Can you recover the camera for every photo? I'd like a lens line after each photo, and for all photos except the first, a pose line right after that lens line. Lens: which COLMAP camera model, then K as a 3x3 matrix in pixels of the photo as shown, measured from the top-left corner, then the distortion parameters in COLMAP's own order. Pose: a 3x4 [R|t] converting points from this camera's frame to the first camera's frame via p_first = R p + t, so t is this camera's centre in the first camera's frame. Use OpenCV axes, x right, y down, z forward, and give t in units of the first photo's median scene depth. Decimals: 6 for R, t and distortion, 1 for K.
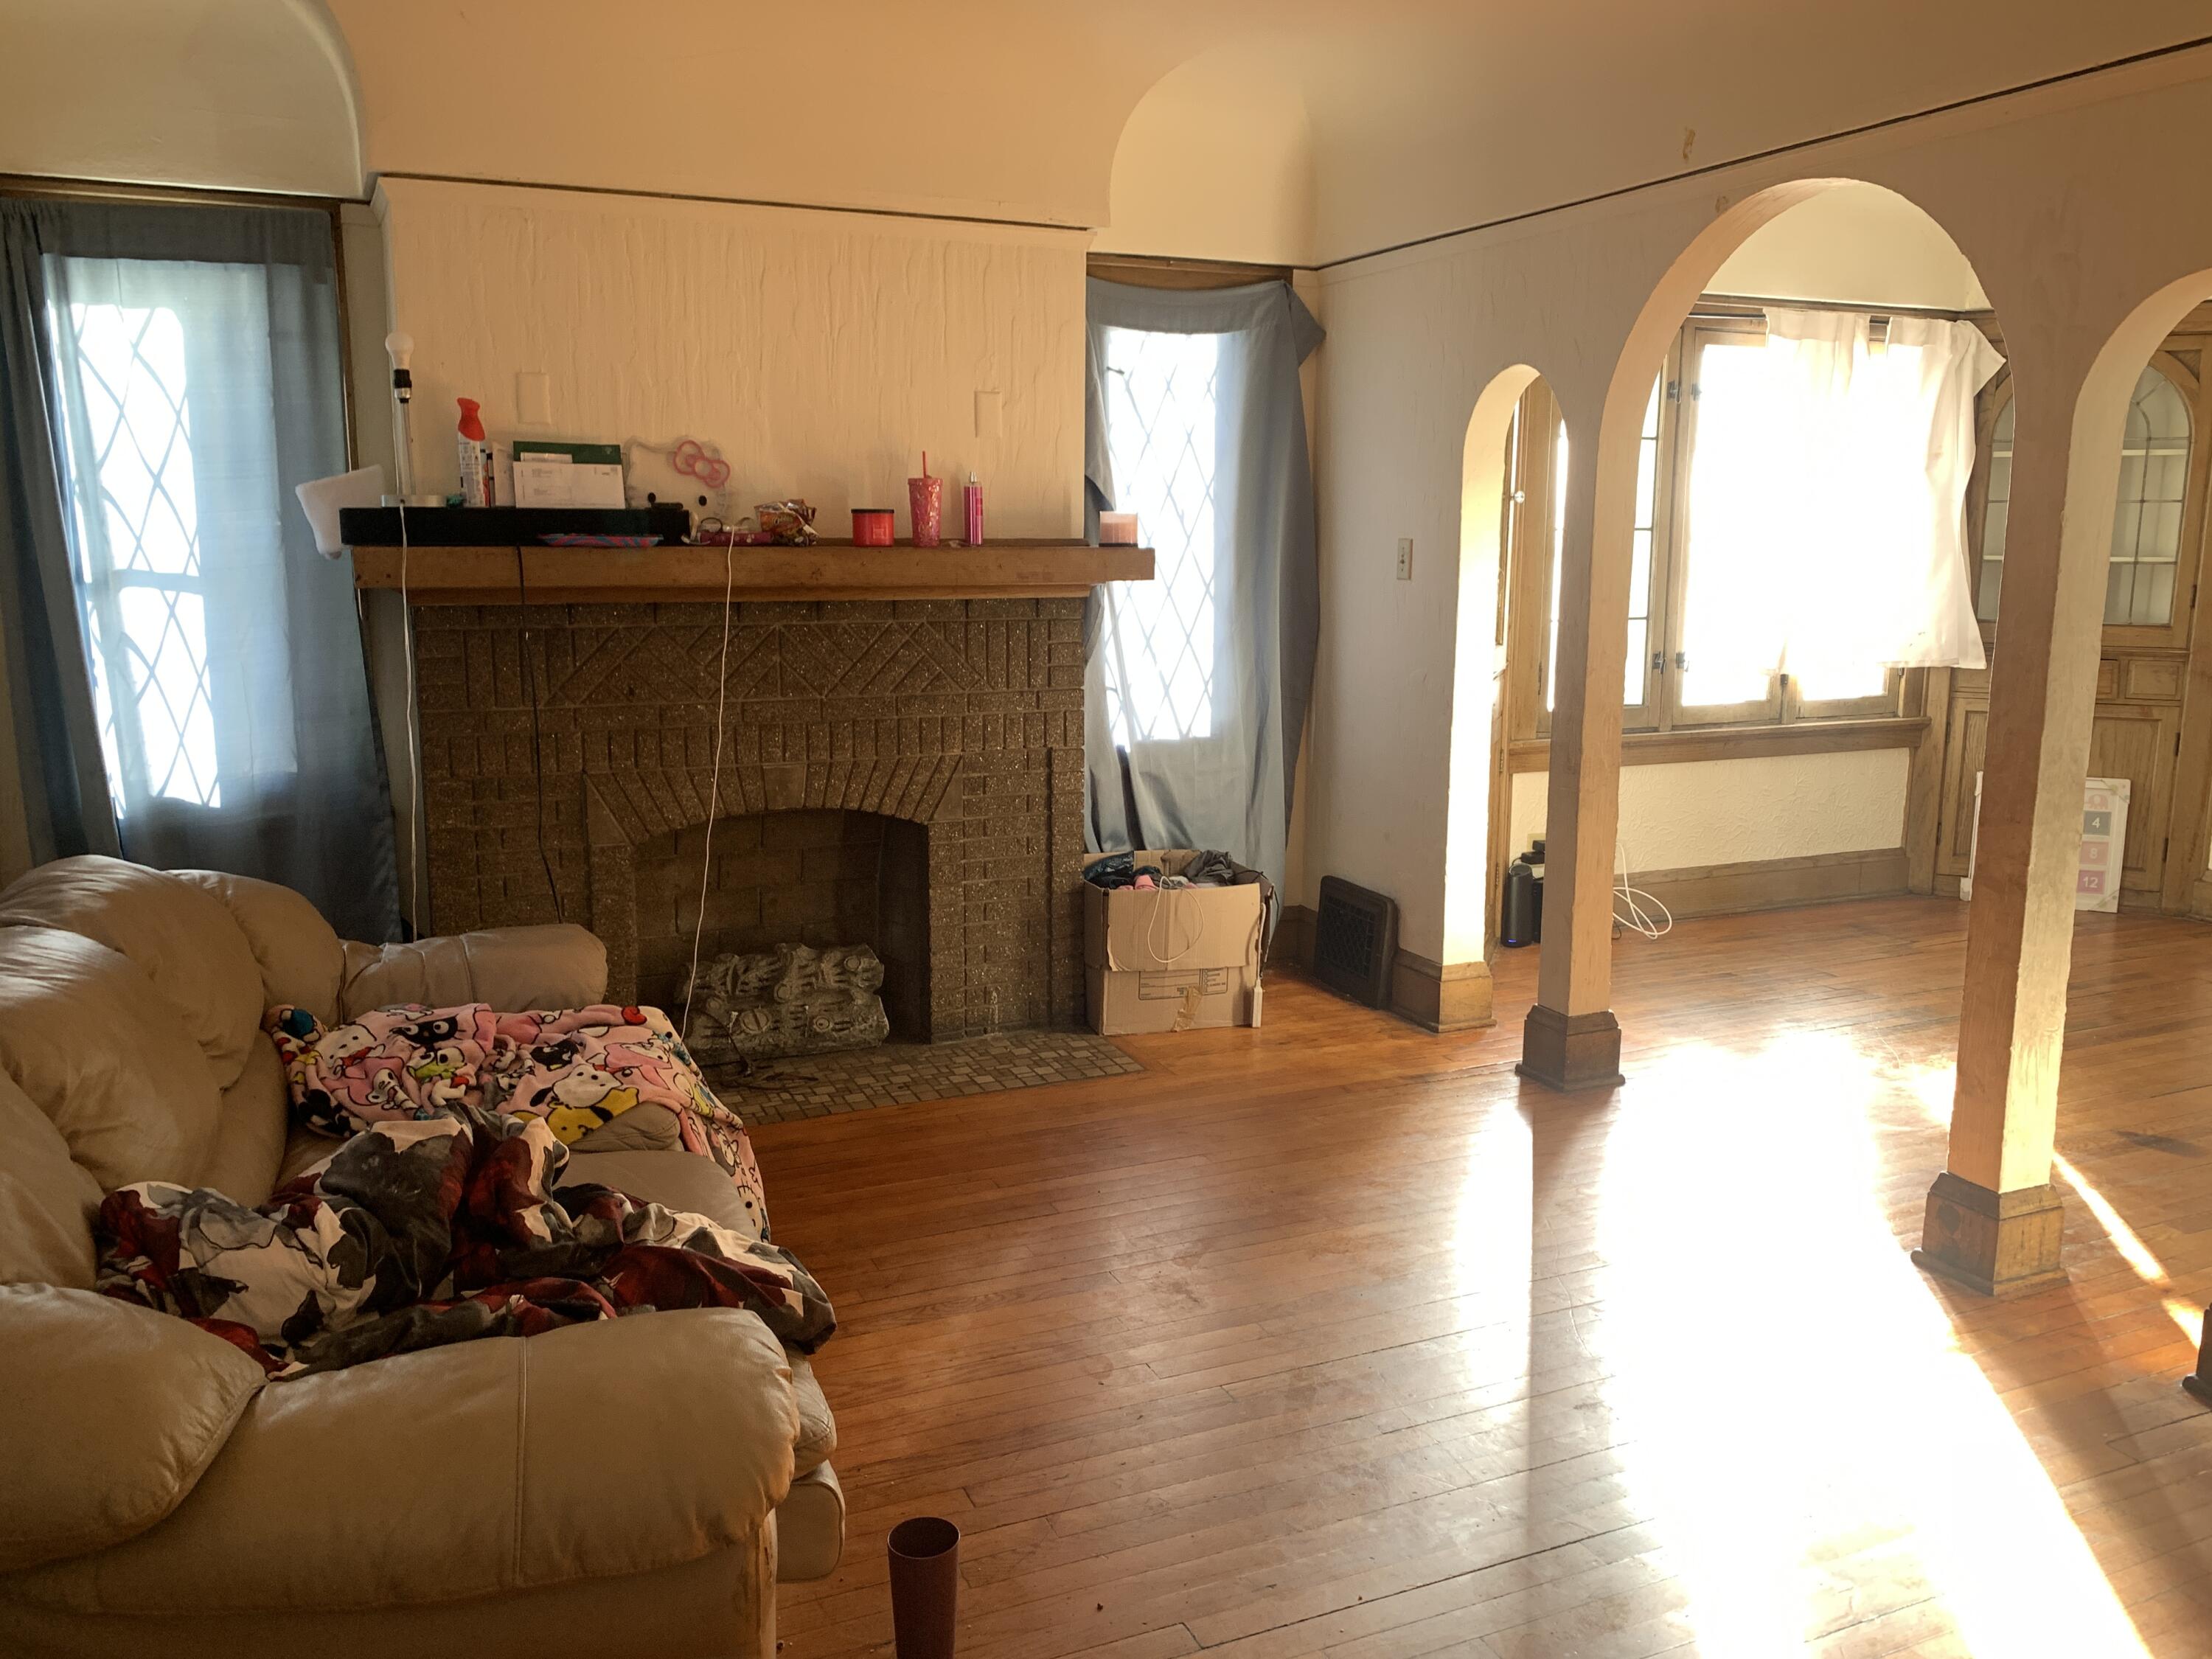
lens RADIAL K [[1677.8, 0, 1093.7], [0, 1677.8, 813.4], [0, 0, 1]] dist [0.047409, -0.040389]
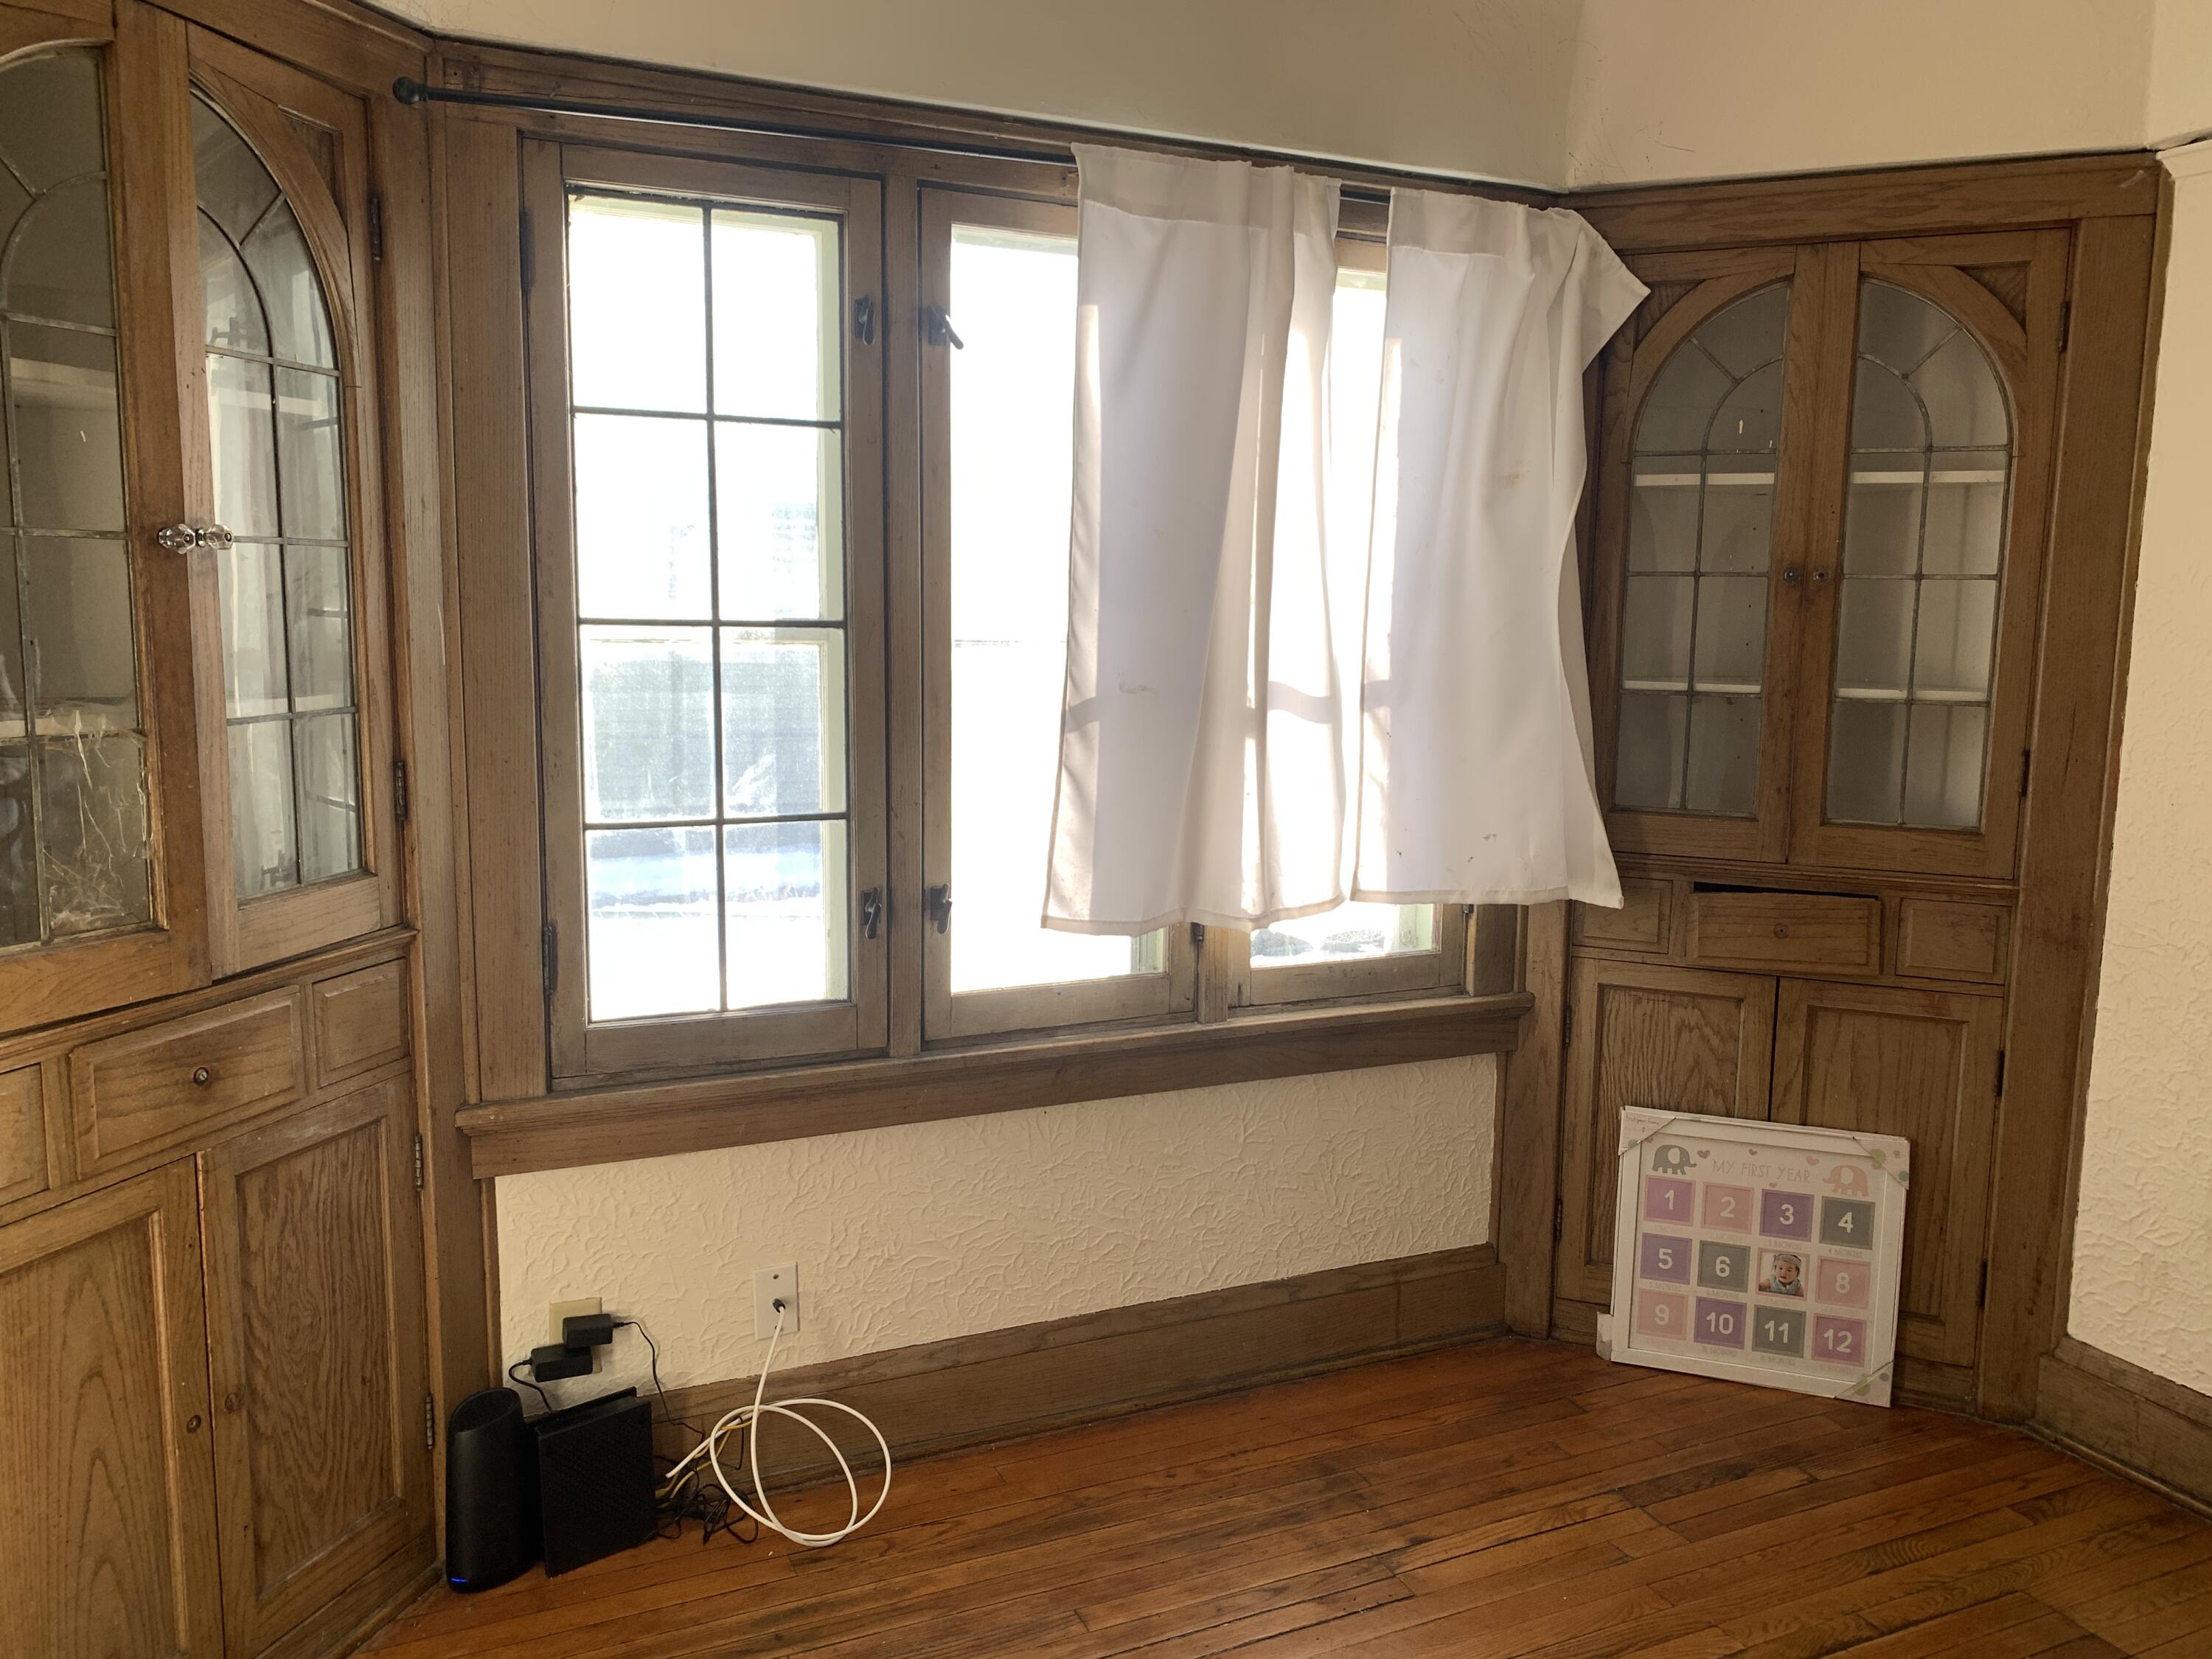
lens RADIAL K [[1677.8, 0, 1122.7], [0, 1677.8, 821.9], [0, 0, 1]] dist [0.047409, -0.040389]
pose [[0.999732, 0.008351, 0.021574, 0.508971], [-0.007599, 0.999368, -0.034723, -0.127451], [-0.021851, 0.034550, 0.999164, 0.701612]]
